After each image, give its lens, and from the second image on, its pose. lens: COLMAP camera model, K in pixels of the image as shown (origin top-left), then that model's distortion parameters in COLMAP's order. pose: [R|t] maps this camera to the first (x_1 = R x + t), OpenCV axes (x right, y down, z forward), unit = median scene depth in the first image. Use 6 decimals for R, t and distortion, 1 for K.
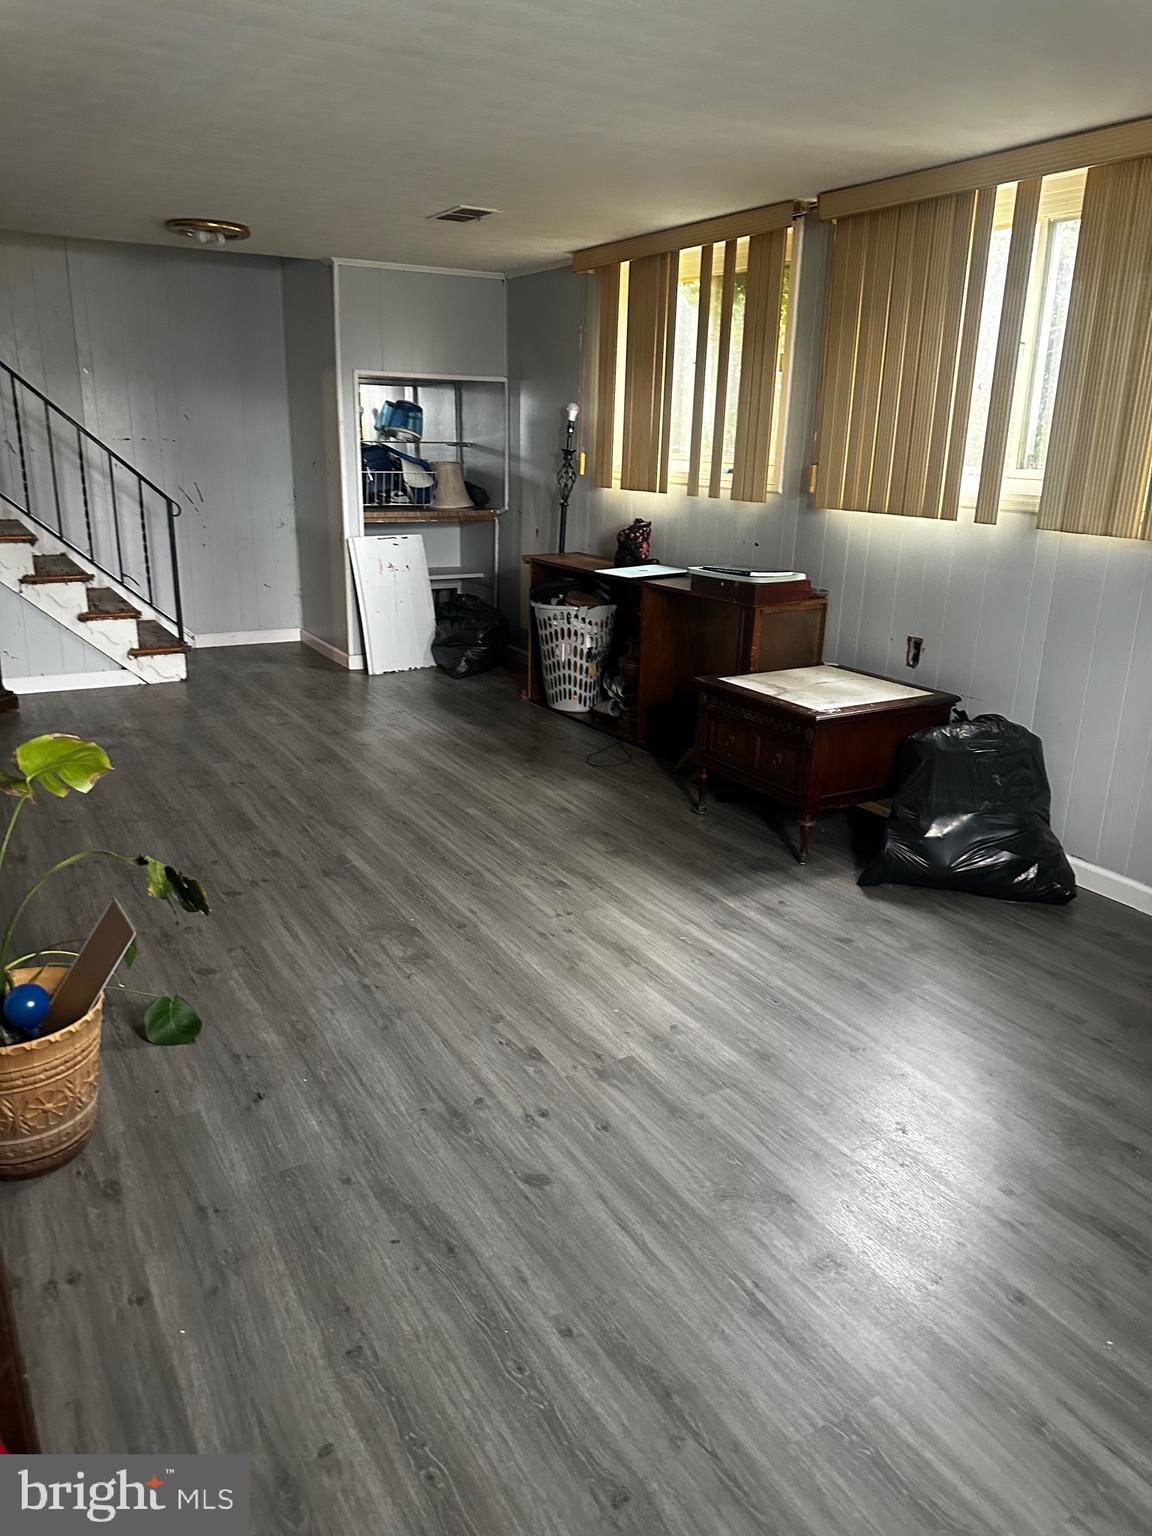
lens RADIAL K [[1054.1, 0, 566.0], [0, 1054.1, 783.0], [0, 0, 1]] dist [0.164005, -0.319041]
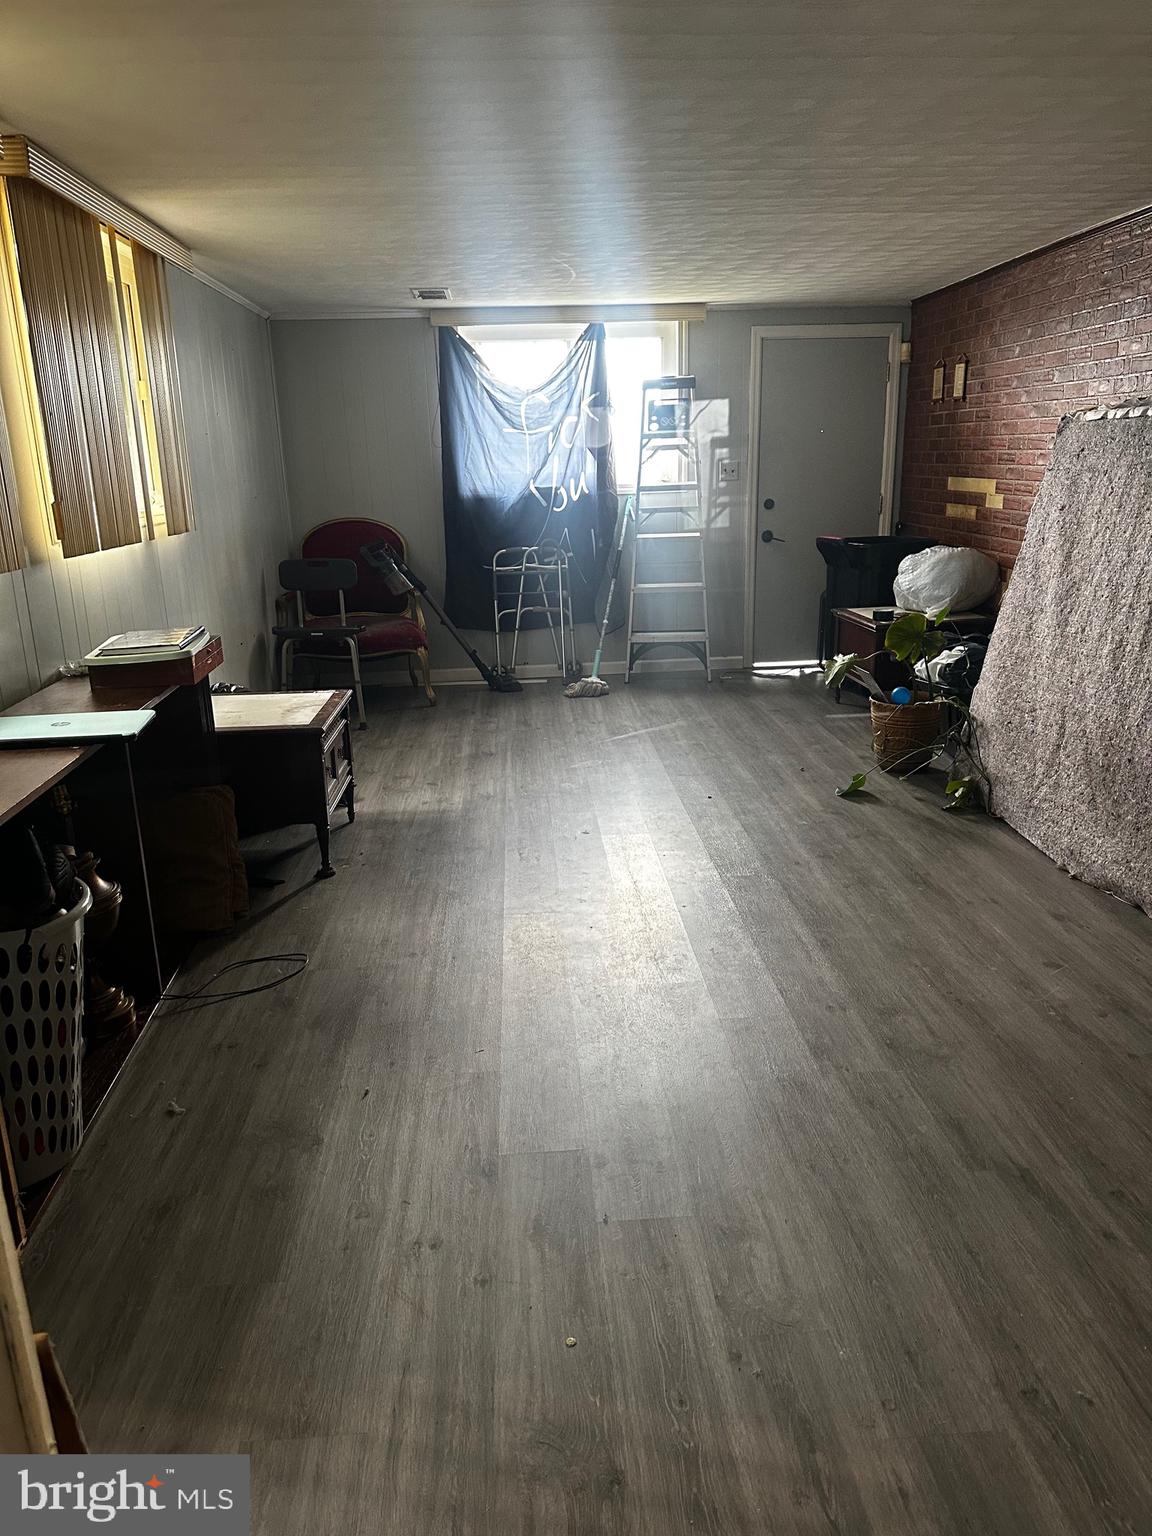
lens RADIAL K [[1073.0, 0, 578.2], [0, 1073.0, 760.8], [0, 0, 1]] dist [0.124387, -0.193018]
pose [[-0.894449, -0.108441, 0.433823, -0.551542], [0.156195, 0.833278, 0.530332, -0.619083], [-0.419005, 0.542115, -0.728386, 1.853882]]
